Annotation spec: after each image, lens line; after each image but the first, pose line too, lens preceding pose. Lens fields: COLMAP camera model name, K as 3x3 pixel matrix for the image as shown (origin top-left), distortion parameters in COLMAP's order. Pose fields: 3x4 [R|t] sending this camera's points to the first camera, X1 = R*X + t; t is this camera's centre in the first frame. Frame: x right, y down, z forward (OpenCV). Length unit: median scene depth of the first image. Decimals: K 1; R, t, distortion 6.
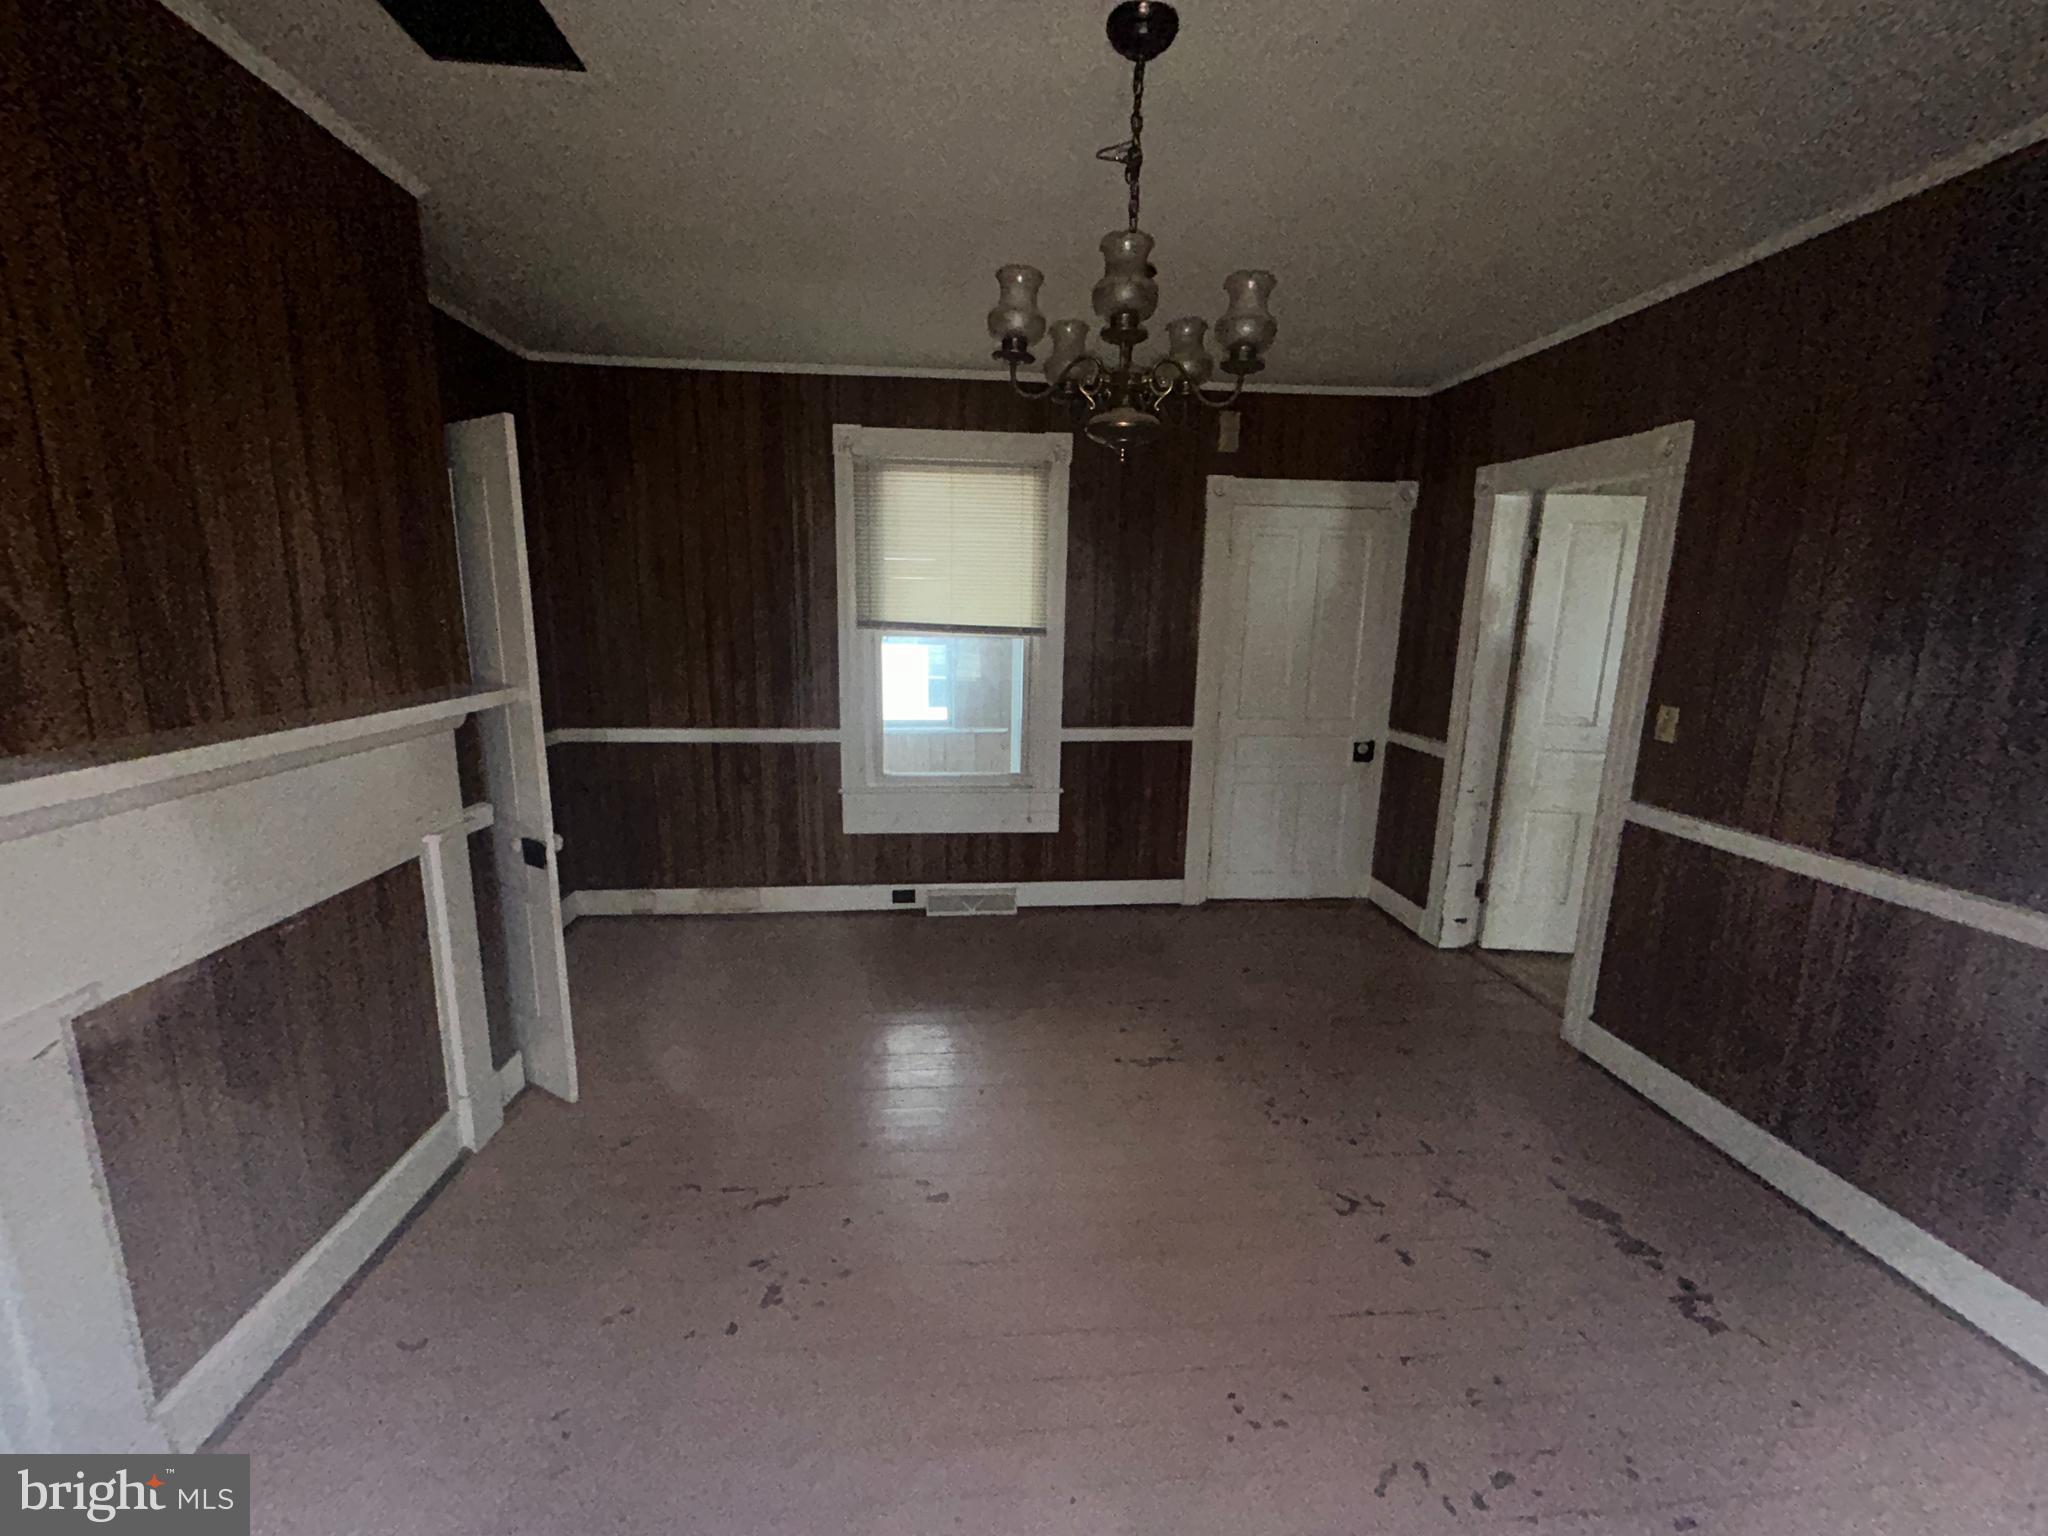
lens RADIAL K [[833.7, 0, 1011.6], [0, 833.7, 767.1], [0, 0, 1]] dist [0.000413, 0.000147]
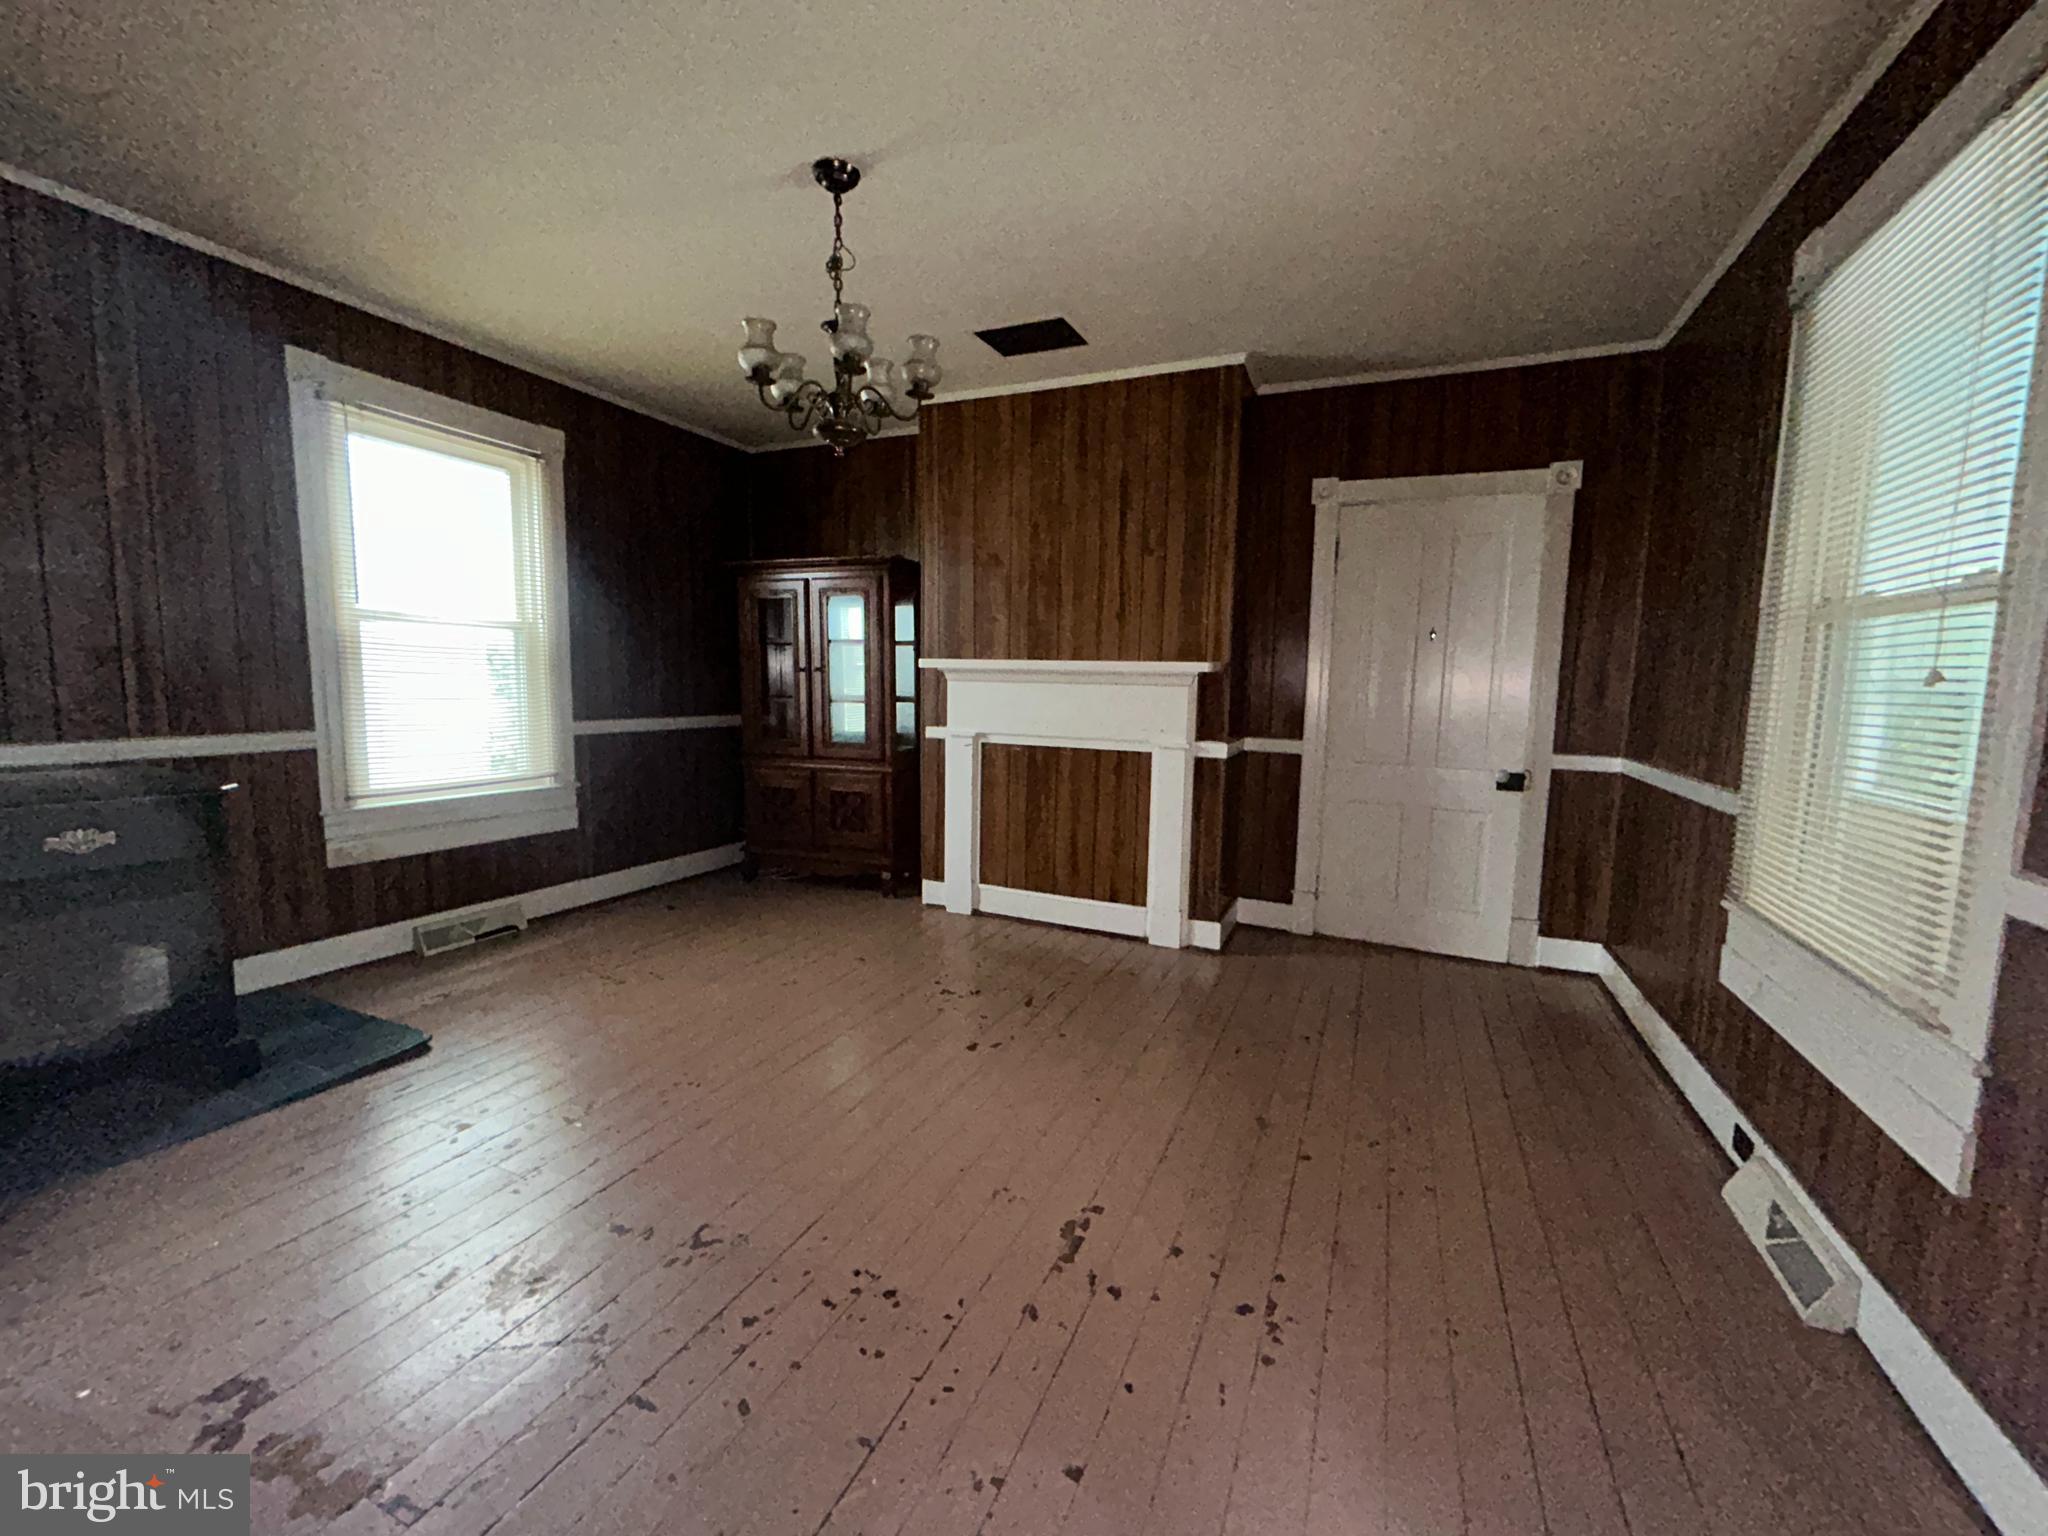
lens RADIAL K [[833.7, 0, 1018.7], [0, 833.7, 766.2], [0, 0, 1]] dist [0.000413, 0.000147]
pose [[-0.485258, 0.066719, -0.871822, 0.540165], [-0.194950, 0.963729, 0.182263, -0.074222], [0.852361, 0.258407, -0.454651, 0.873773]]
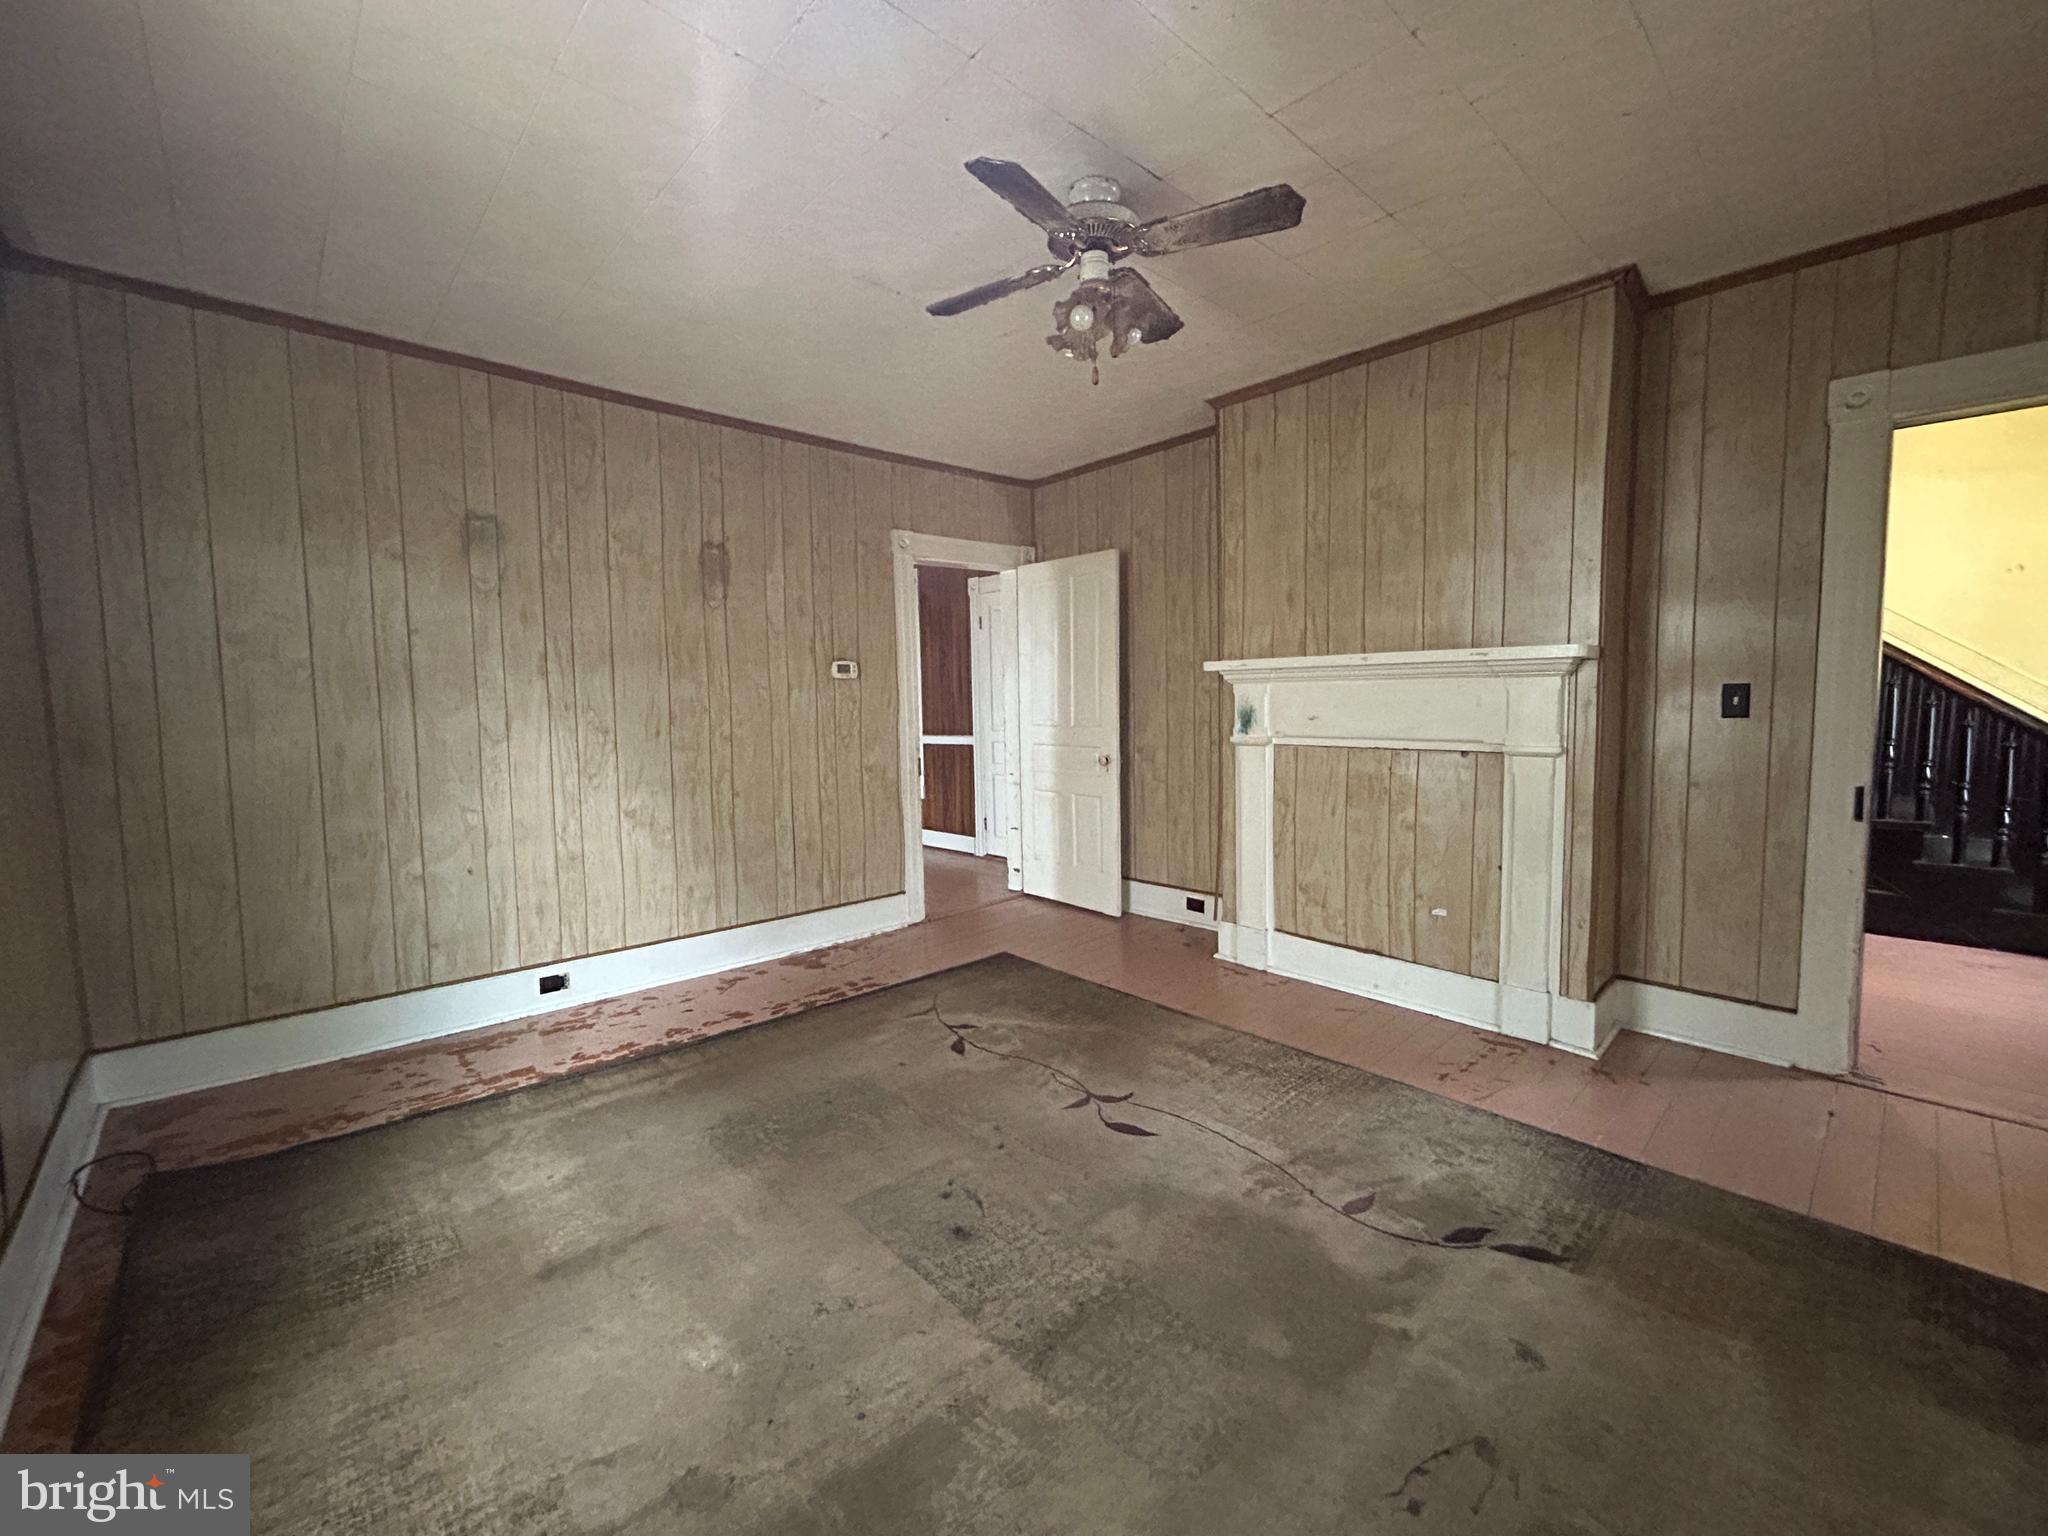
lens RADIAL K [[833.7, 0, 1011.8], [0, 833.7, 764.1], [0, 0, 1]] dist [0.000413, 0.000147]
pose [[0.617982, 0.032167, -0.785534, 1.593529], [-0.128336, 0.989888, -0.060426, 0.094349], [0.775647, 0.138154, 0.615862, 0.109422]]
